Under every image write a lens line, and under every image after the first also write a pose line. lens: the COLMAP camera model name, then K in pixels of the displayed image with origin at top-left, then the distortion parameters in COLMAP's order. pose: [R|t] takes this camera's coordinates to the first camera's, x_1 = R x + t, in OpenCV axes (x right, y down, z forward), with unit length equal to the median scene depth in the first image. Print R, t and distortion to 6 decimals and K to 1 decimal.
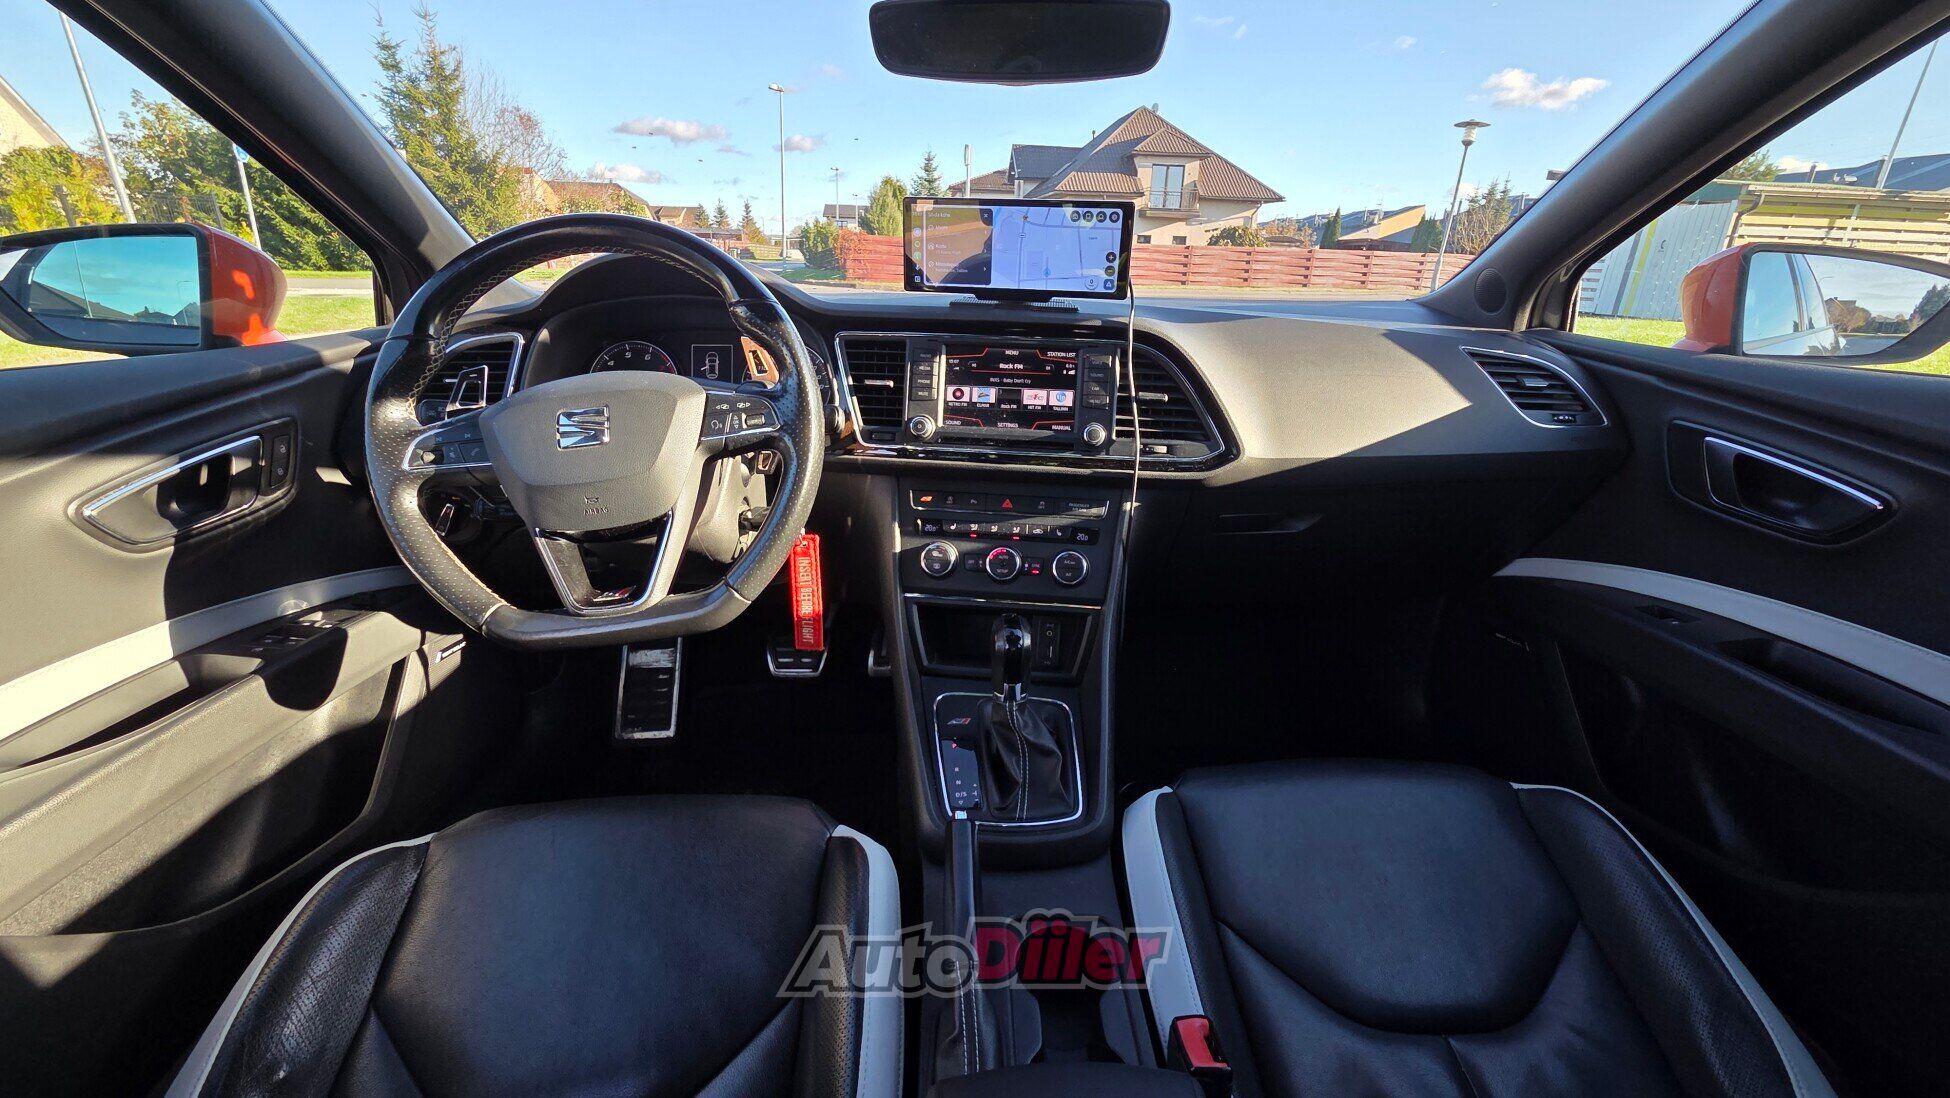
lens RADIAL K [[789.8, 0, 981.1], [0, 789.8, 559.5], [0, 0, 1]] dist [-0.000077, -0.000081]
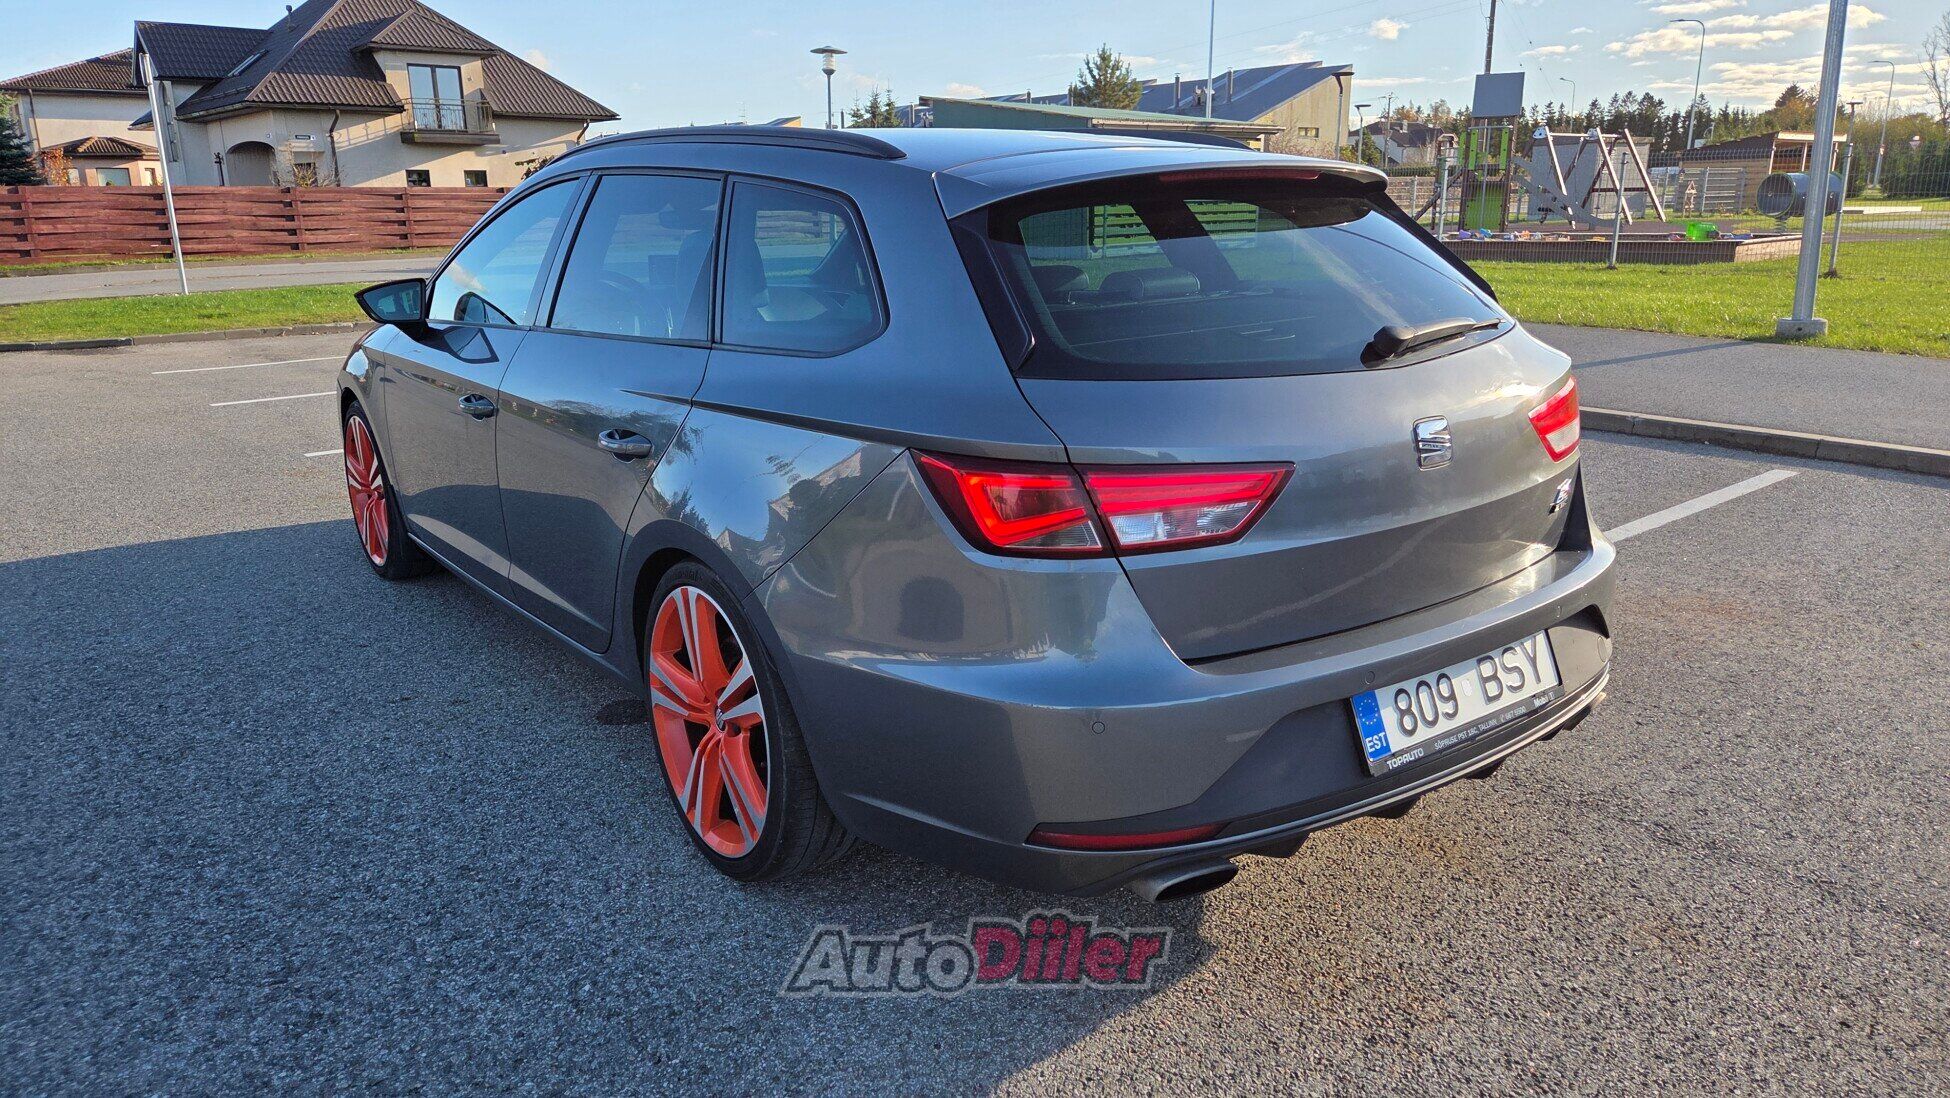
lens RADIAL K [[1331.1, 0, 967.4], [0, 1331.1, 546.2], [0, 0, 1]] dist [0.027022, -0.004117]
pose [[0.830101, -0.176000, 0.529110, -0.078455], [0.230351, 0.972367, -0.037948, 0.043467], [-0.507810, 0.153381, 0.847705, -0.150124]]
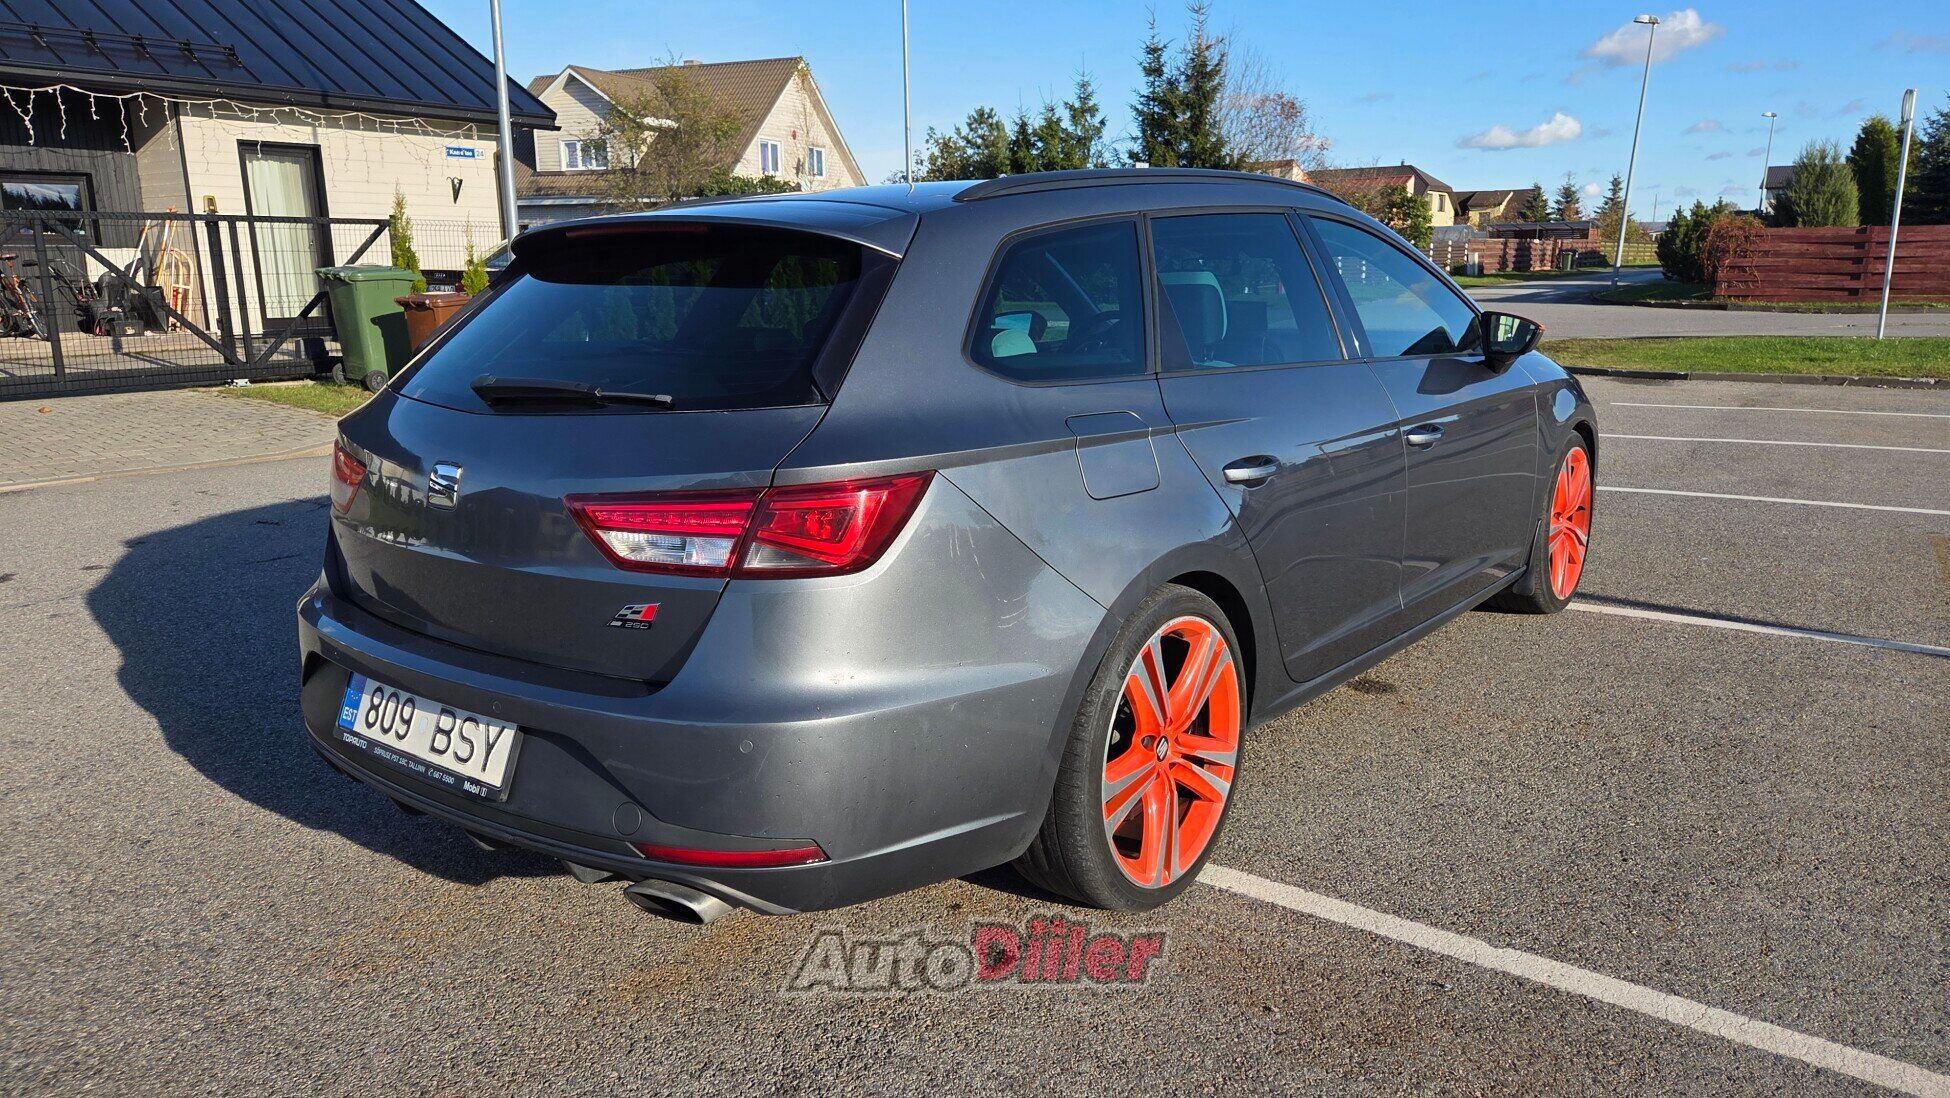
lens RADIAL K [[1331.1, 0, 960.9], [0, 1331.1, 558.1], [0, 0, 1]] dist [0.027022, -0.004117]
pose [[0.750147, 0.113941, -0.651381, 0.108679], [-0.209781, 0.975166, -0.071011, 0.044662], [0.627113, 0.189916, 0.755421, -0.136650]]
